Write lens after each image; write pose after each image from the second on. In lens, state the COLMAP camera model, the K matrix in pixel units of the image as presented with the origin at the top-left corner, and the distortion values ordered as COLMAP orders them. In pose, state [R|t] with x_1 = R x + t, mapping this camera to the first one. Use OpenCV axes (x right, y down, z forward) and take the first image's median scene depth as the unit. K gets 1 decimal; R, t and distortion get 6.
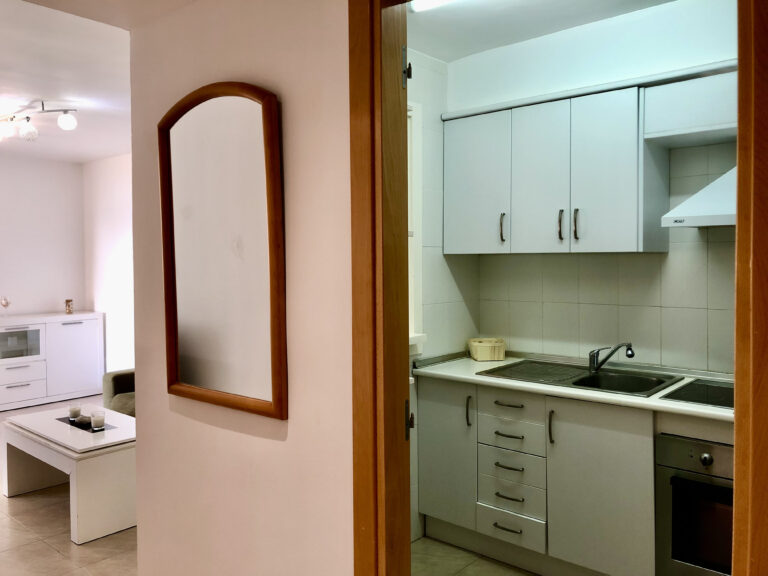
lens RADIAL K [[630.0, 0, 392.4], [0, 630.0, 281.5], [0, 0, 1]] dist [0.042647, -0.057693]
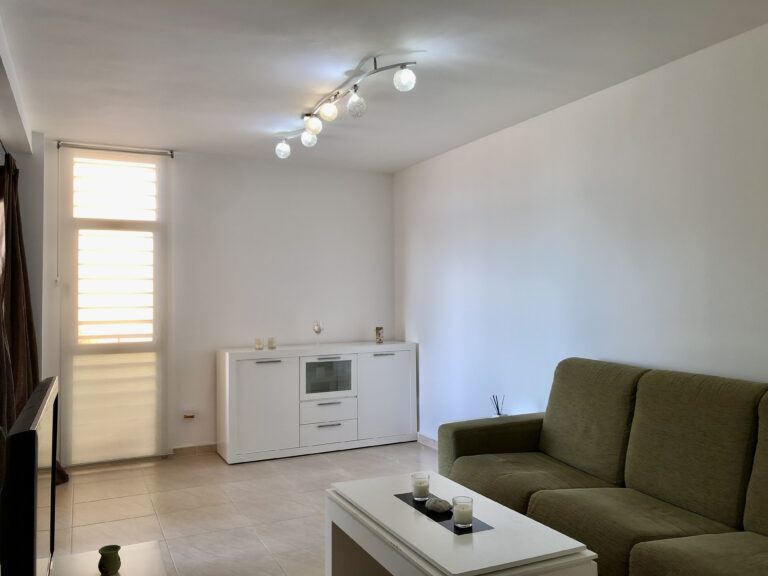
lens RADIAL K [[630.0, 0, 382.2], [0, 630.0, 280.3], [0, 0, 1]] dist [0.042647, -0.057693]
pose [[0.912059, -0.015328, -0.409772, -0.250204], [-0.010549, 0.998093, -0.060813, 0.027850], [0.409923, 0.059787, 0.910159, 0.350089]]
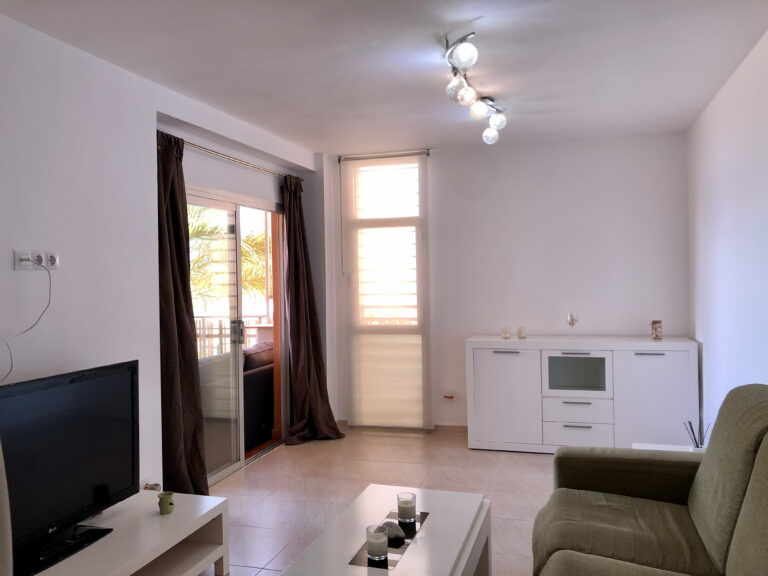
lens RADIAL K [[630.0, 0, 377.7], [0, 630.0, 276.6], [0, 0, 1]] dist [0.042647, -0.057693]
pose [[0.384148, -0.003295, -0.923266, 0.062361], [-0.019279, 0.999747, -0.011589, -0.011837], [0.923070, 0.022252, 0.383987, 0.701215]]
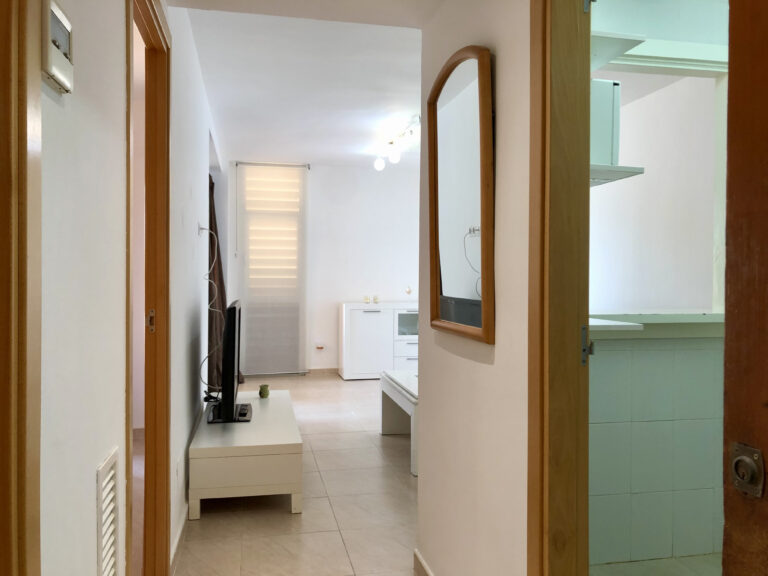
lens RADIAL K [[630.0, 0, 402.1], [0, 630.0, 283.2], [0, 0, 1]] dist [0.042647, -0.057693]
pose [[0.806106, 0.017626, -0.591509, 0.154565], [-0.033669, 0.999303, -0.016107, 0.060235], [0.590813, 0.032900, 0.806138, 0.011498]]
